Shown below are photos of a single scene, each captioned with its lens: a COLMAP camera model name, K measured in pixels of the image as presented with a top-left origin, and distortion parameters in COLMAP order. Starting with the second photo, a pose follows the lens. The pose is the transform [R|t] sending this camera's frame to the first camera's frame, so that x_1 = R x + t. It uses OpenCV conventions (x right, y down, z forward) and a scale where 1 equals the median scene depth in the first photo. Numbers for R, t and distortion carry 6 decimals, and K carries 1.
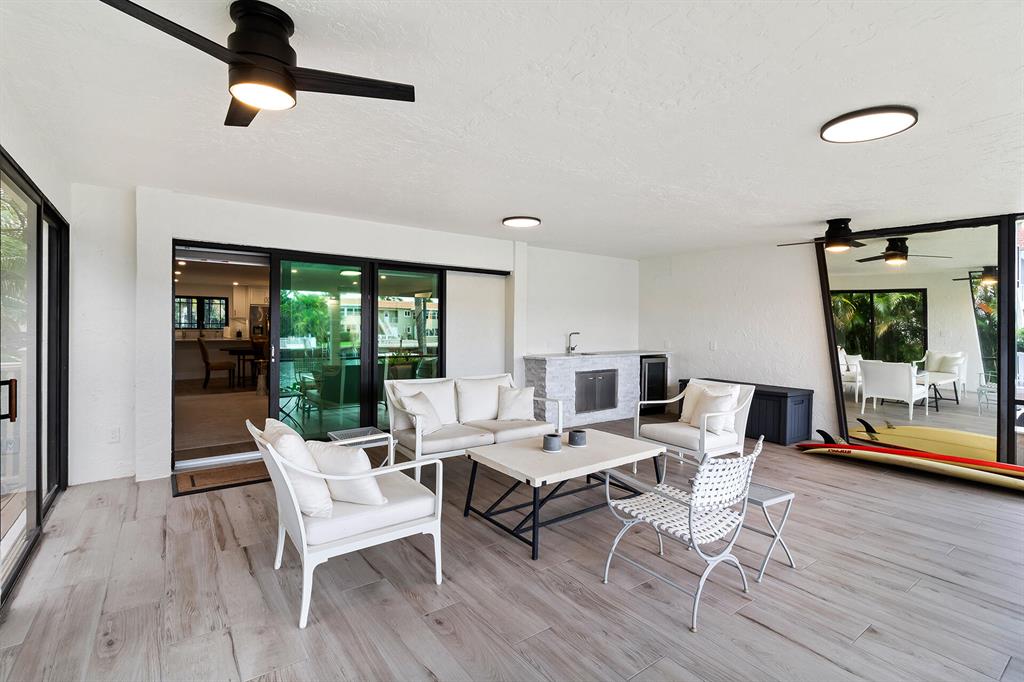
lens RADIAL K [[470.1, 0, 514.7], [0, 470.1, 320.6], [0, 0, 1]] dist [-0.014495, -0.000308]
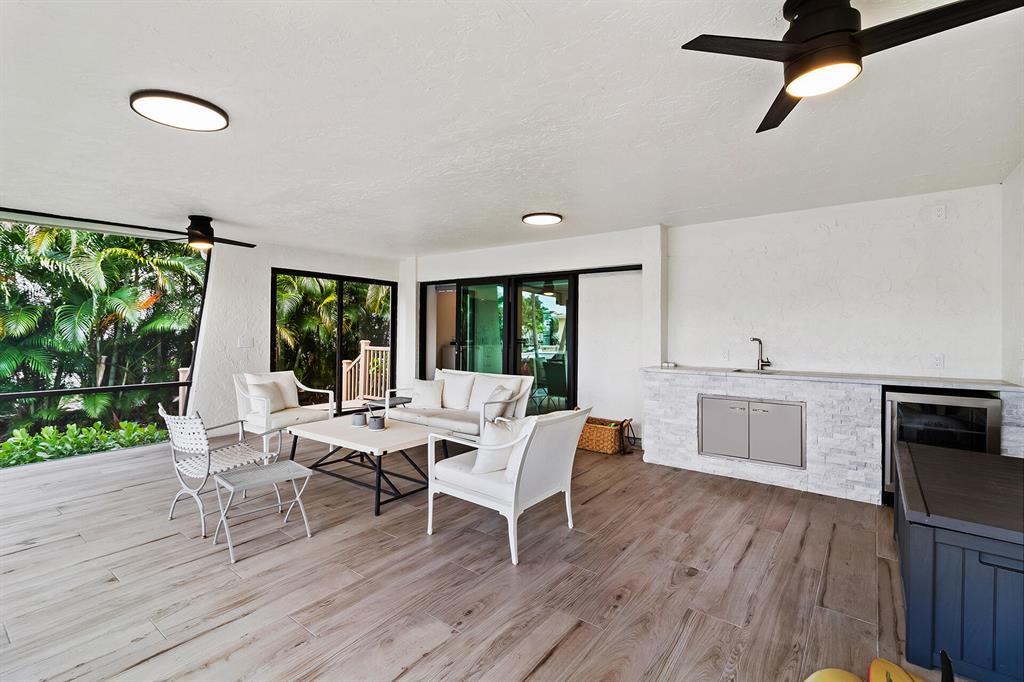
lens RADIAL K [[490.8, 0, 516.5], [0, 490.8, 335.3], [0, 0, 1]] dist [0.000537, 0.001048]
pose [[0.284548, 0.001544, -0.958661, 0.683784], [0.002776, 0.999993, 0.002434, 0.019664], [0.958658, -0.003354, 0.284541, 0.497053]]
